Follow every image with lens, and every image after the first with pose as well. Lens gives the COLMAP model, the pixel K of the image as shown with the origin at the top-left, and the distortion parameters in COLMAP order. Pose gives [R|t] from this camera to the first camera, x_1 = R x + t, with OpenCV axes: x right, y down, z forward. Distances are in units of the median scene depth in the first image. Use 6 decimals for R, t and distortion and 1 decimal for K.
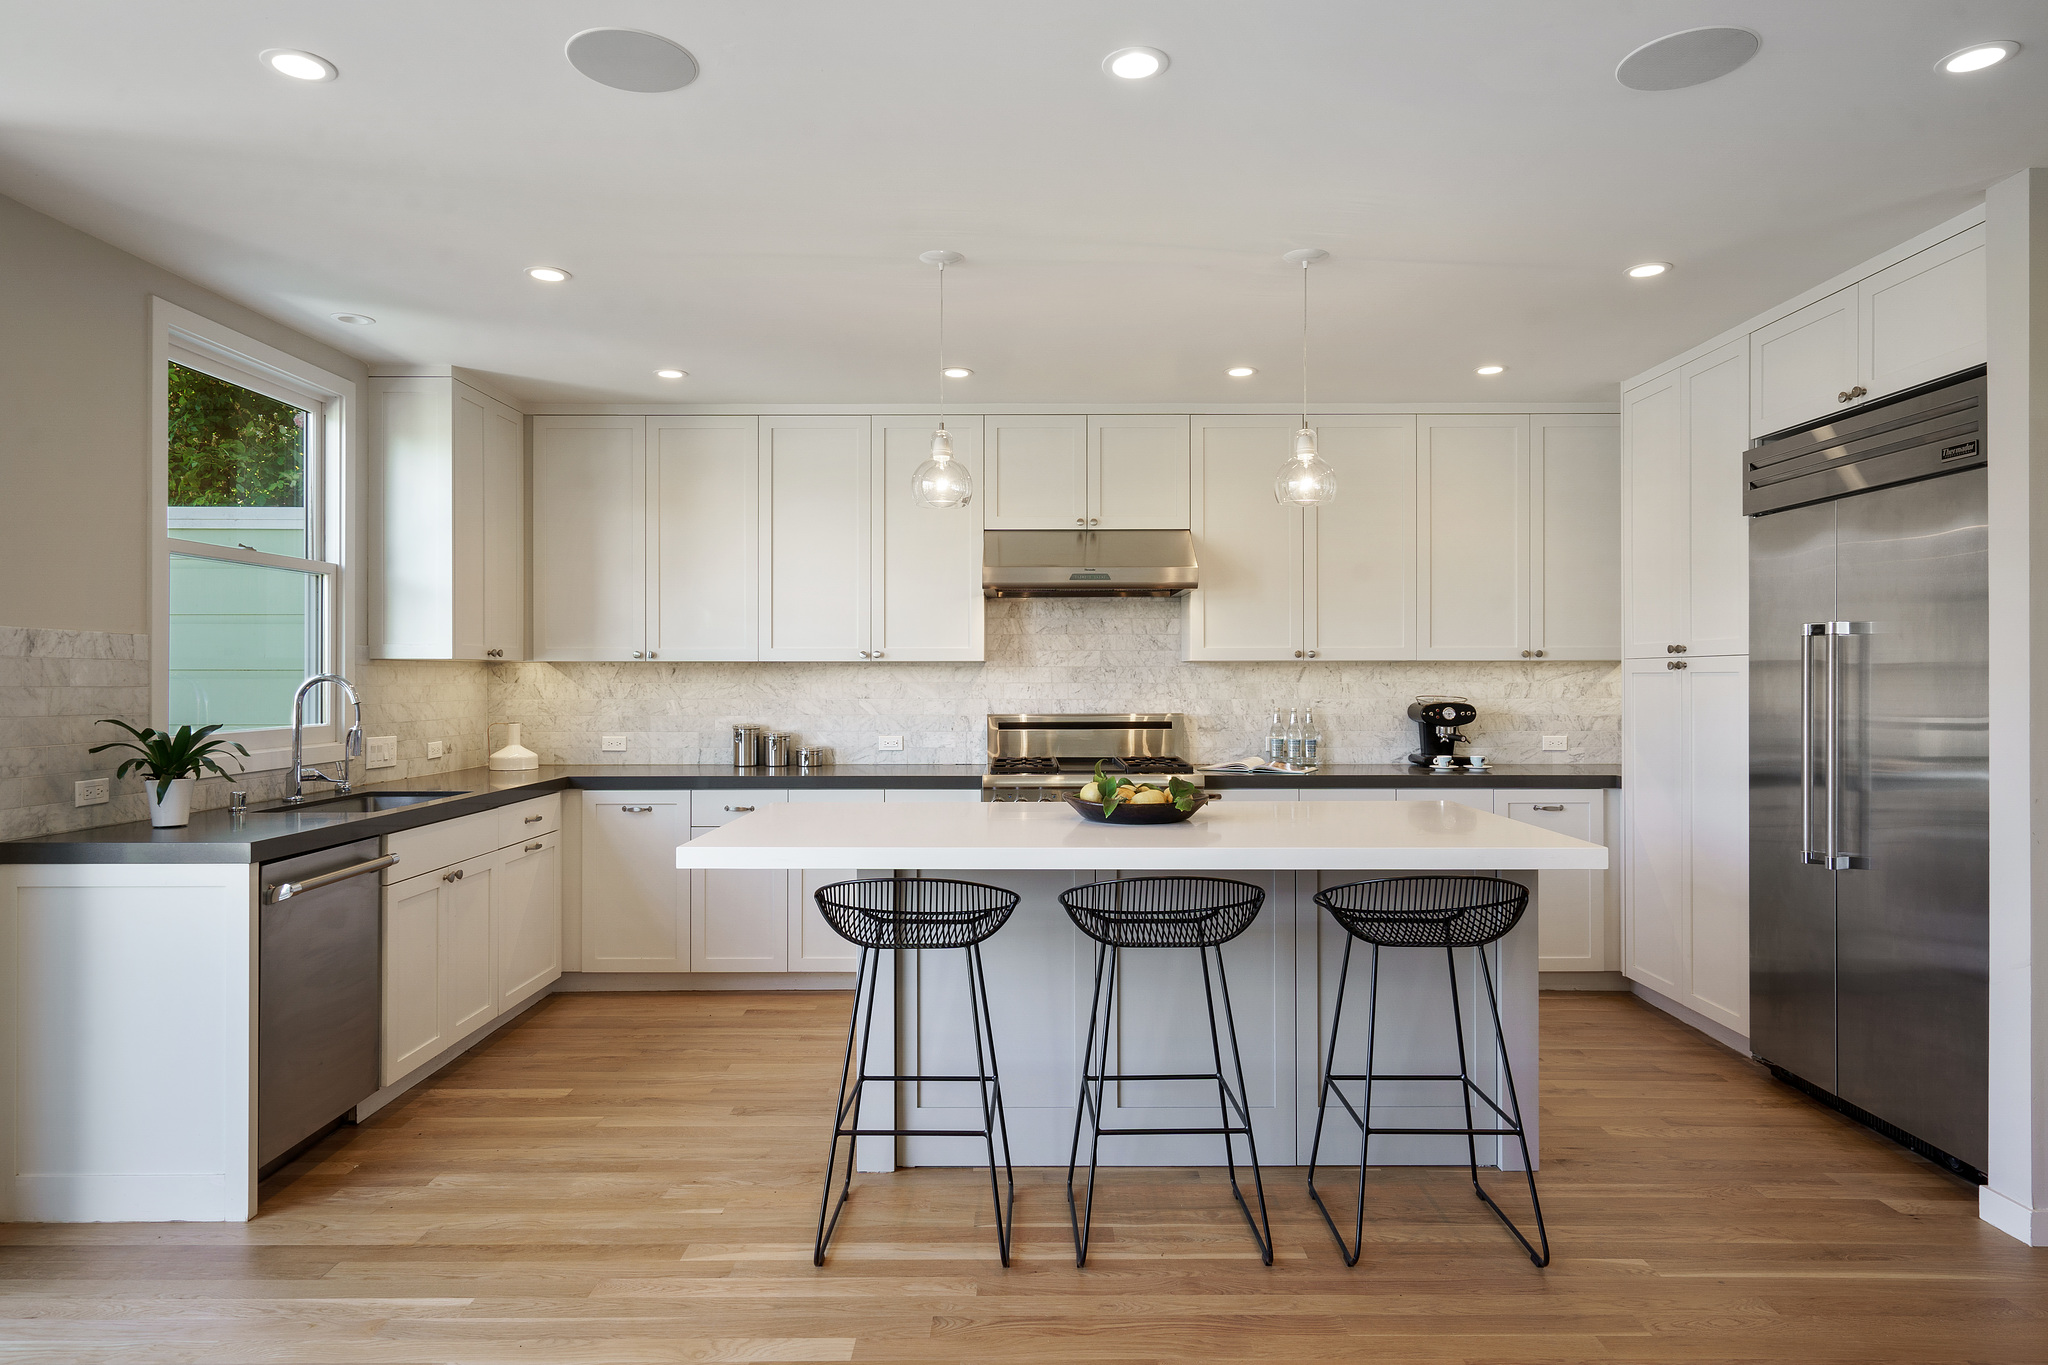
lens RADIAL K [[1206.5, 0, 1021.7], [0, 1206.5, 672.4], [0, 0, 1]] dist [-0.000550, -0.000364]
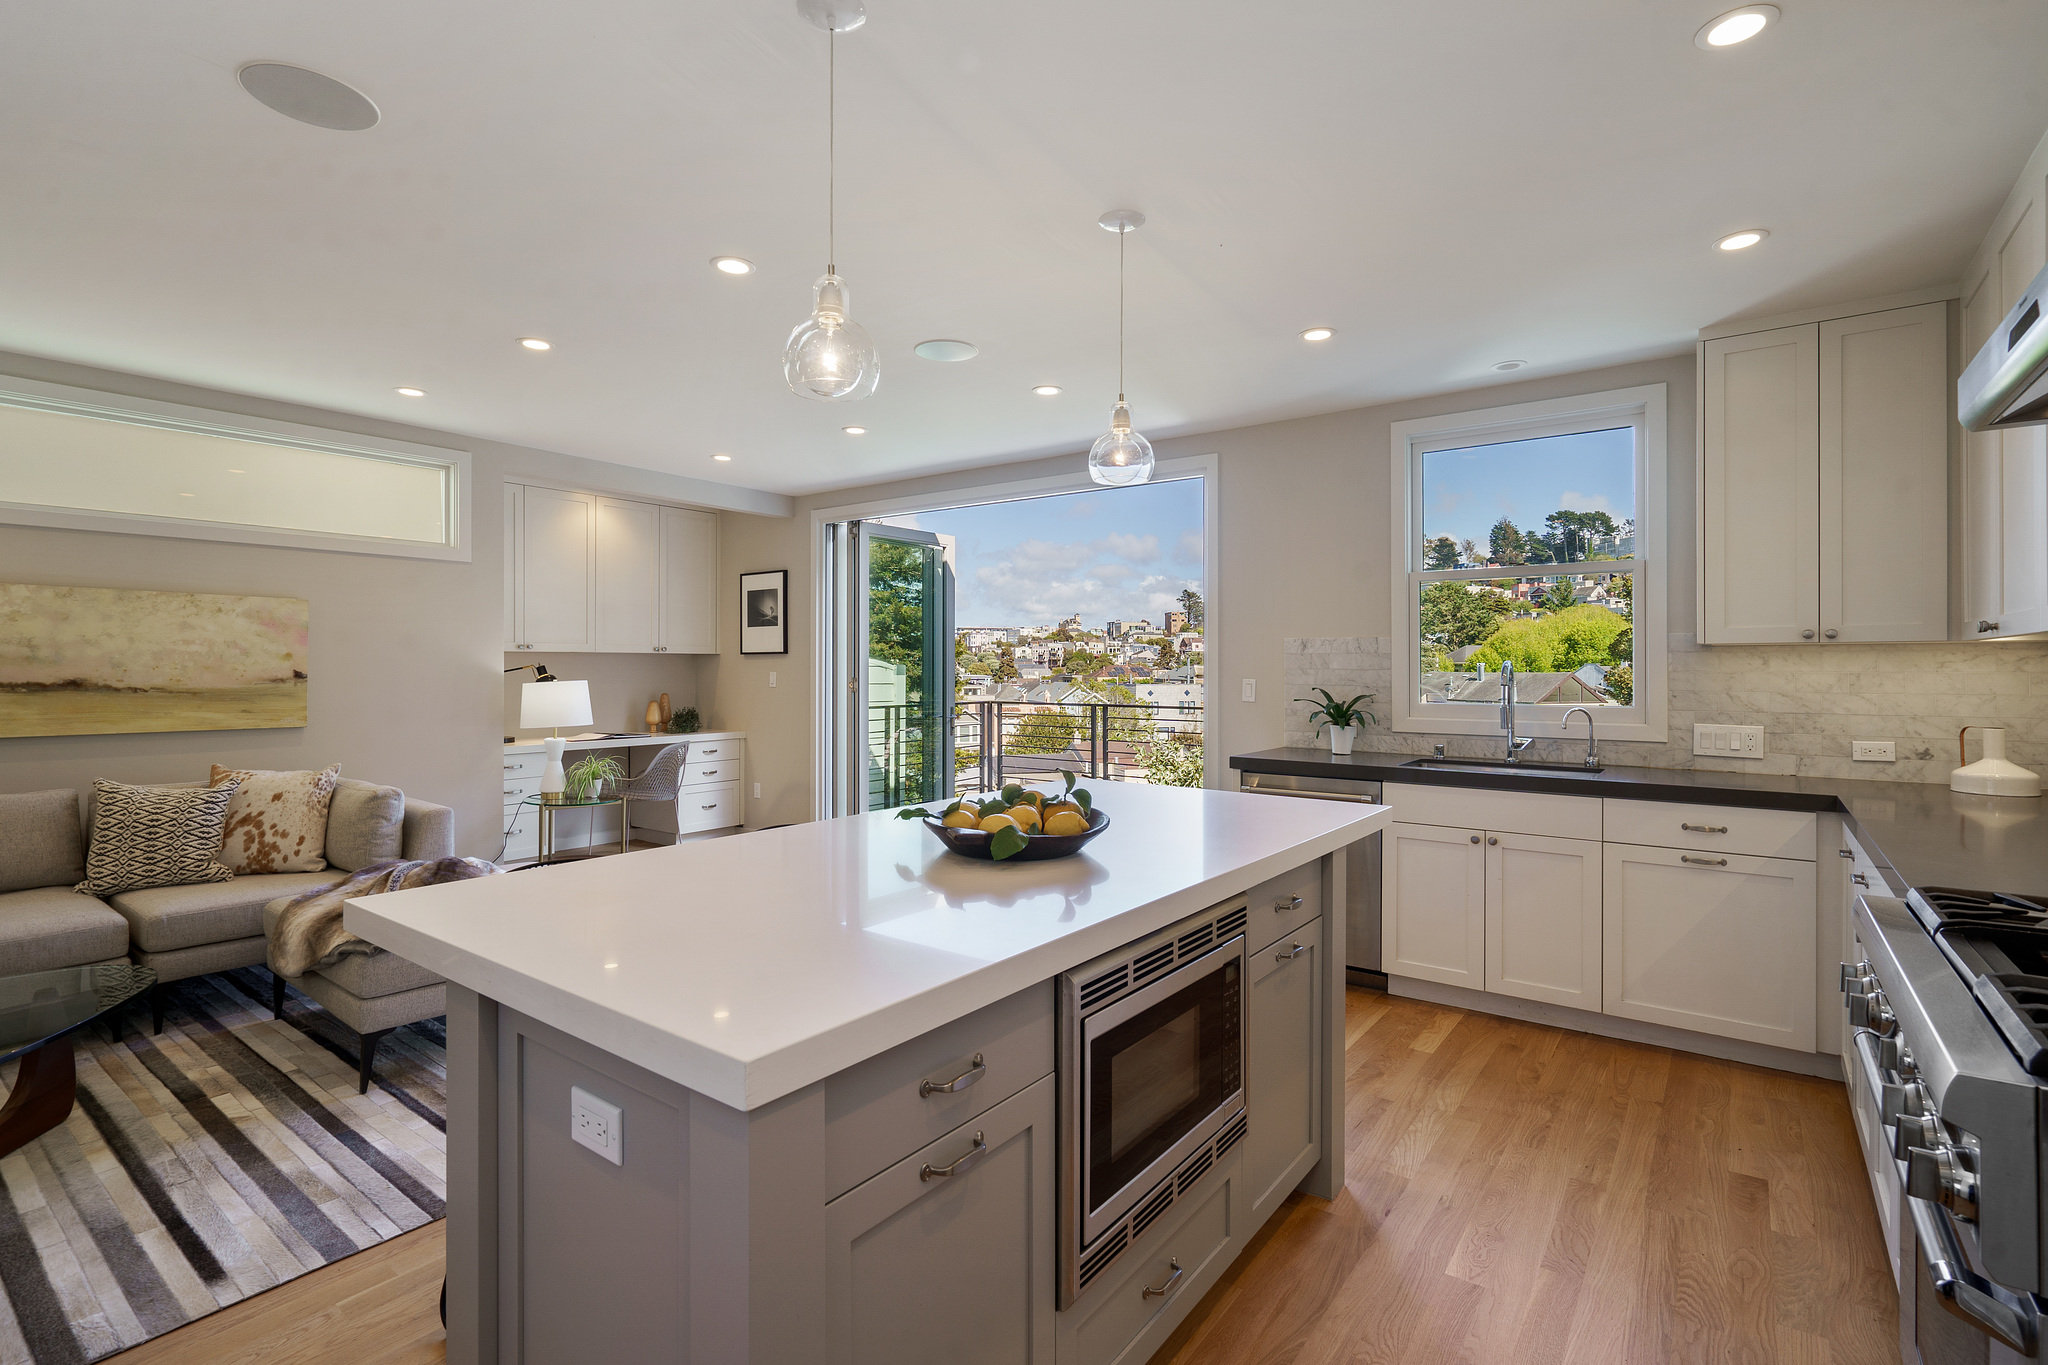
lens RADIAL K [[956.9, 0, 1021.0], [0, 956.9, 669.9], [0, 0, 1]] dist [-0.000924, 0.000056]
pose [[-0.602791, 0.002994, -0.797894, 0.515470], [0.002607, 0.999995, 0.001783, 0.007475], [0.797895, -0.001006, -0.602795, 1.227591]]
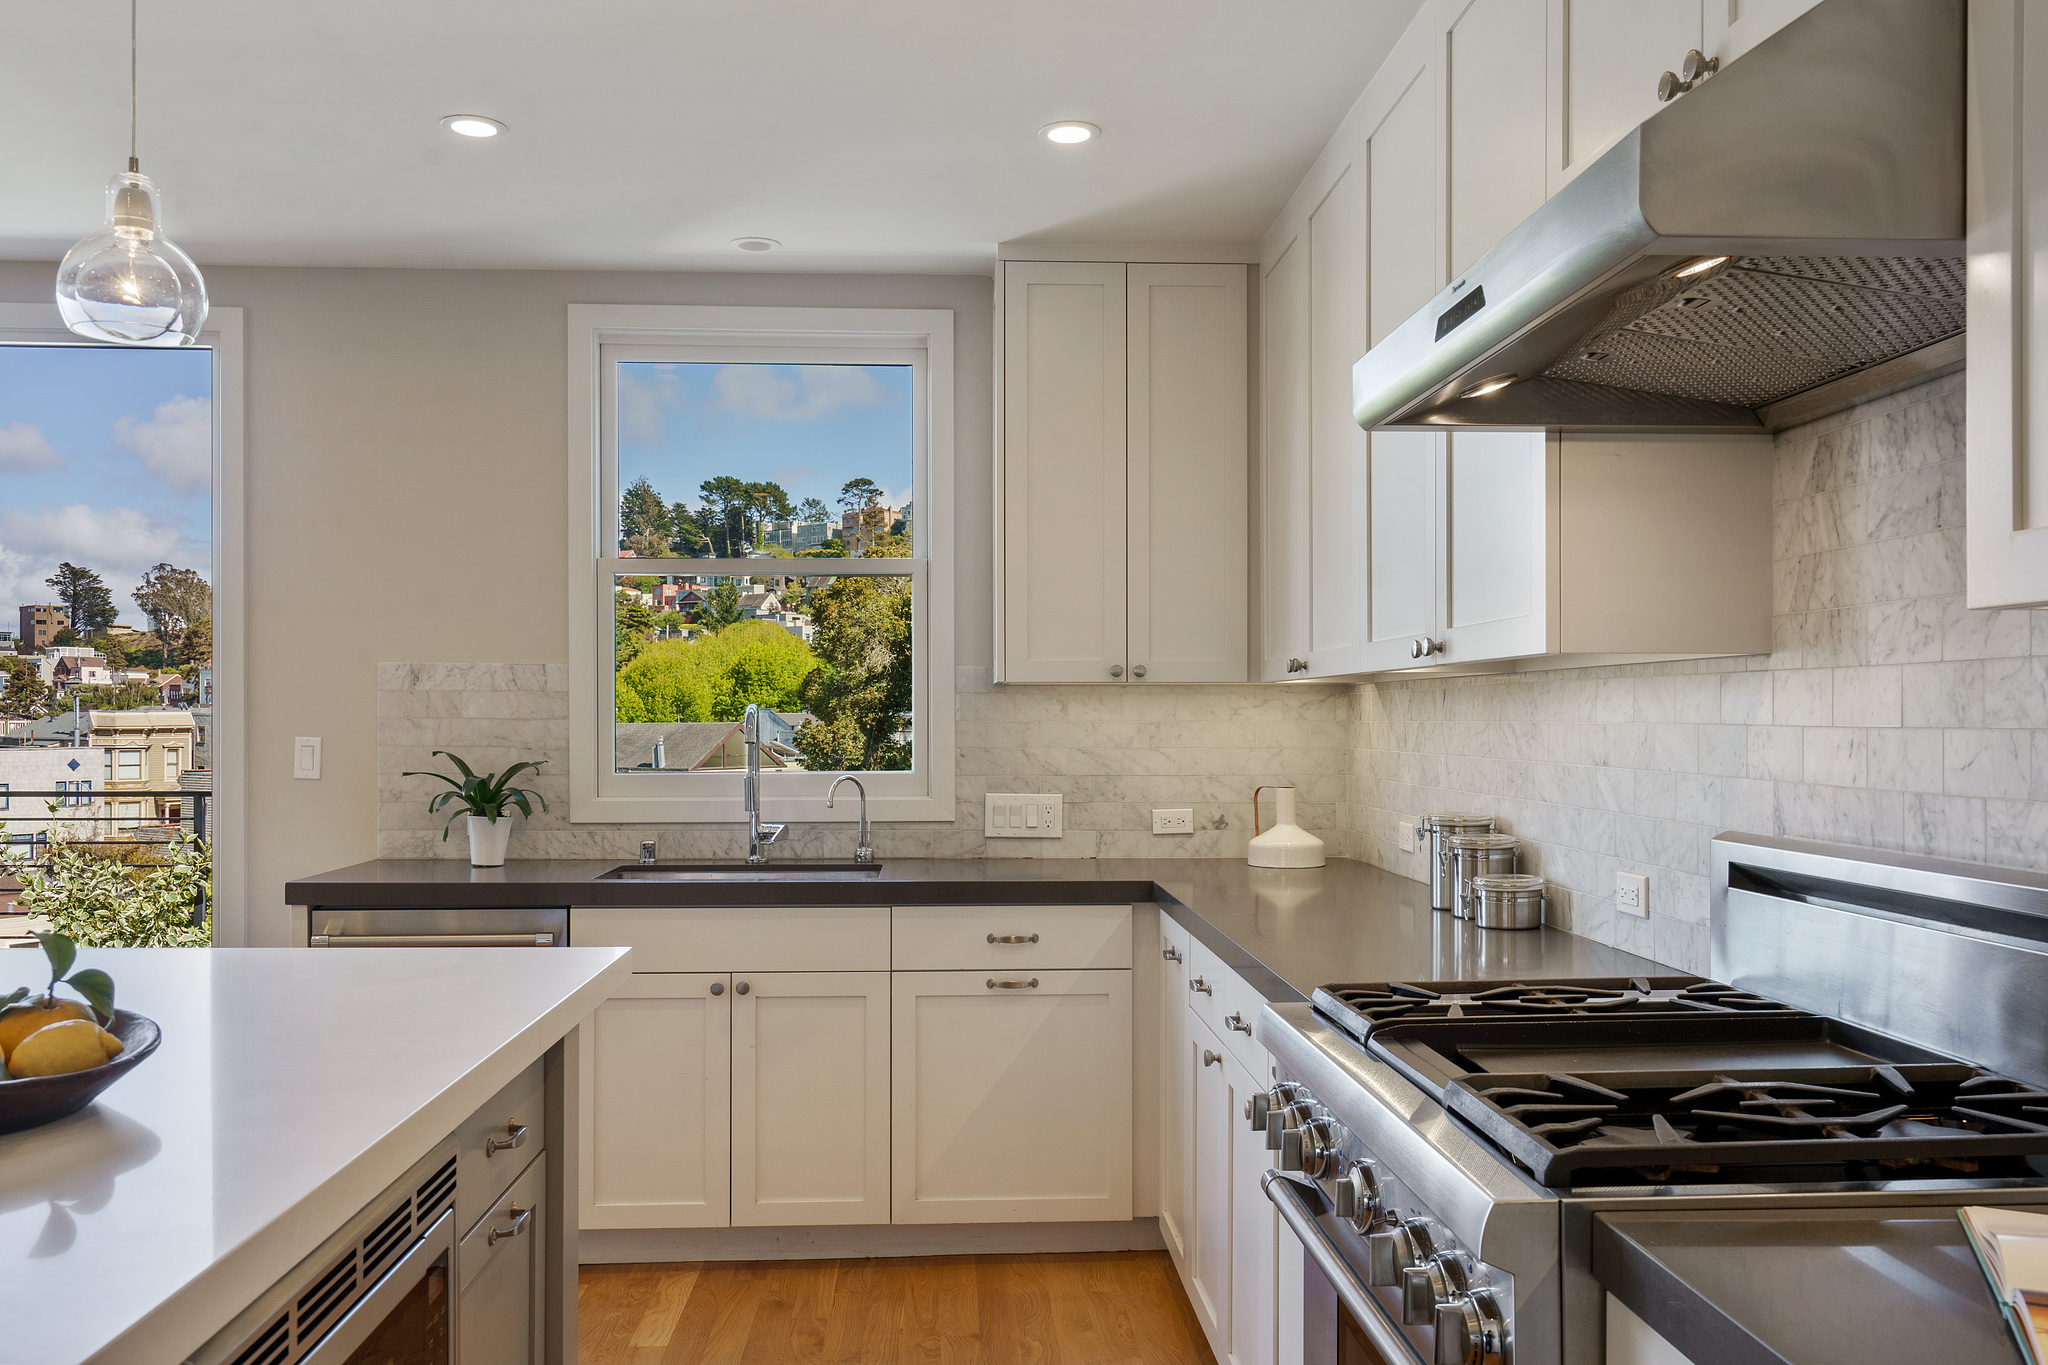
lens RADIAL K [[1640.3, 0, 1034.1], [0, 1640.3, 718.1], [0, 0, 1]] dist [0.003560, 0.004590]
pose [[0.055884, 0.003045, -0.998433, 0.519636], [0.002888, 0.999991, 0.003211, 0.007168], [0.998433, -0.003063, 0.055875, 1.157789]]
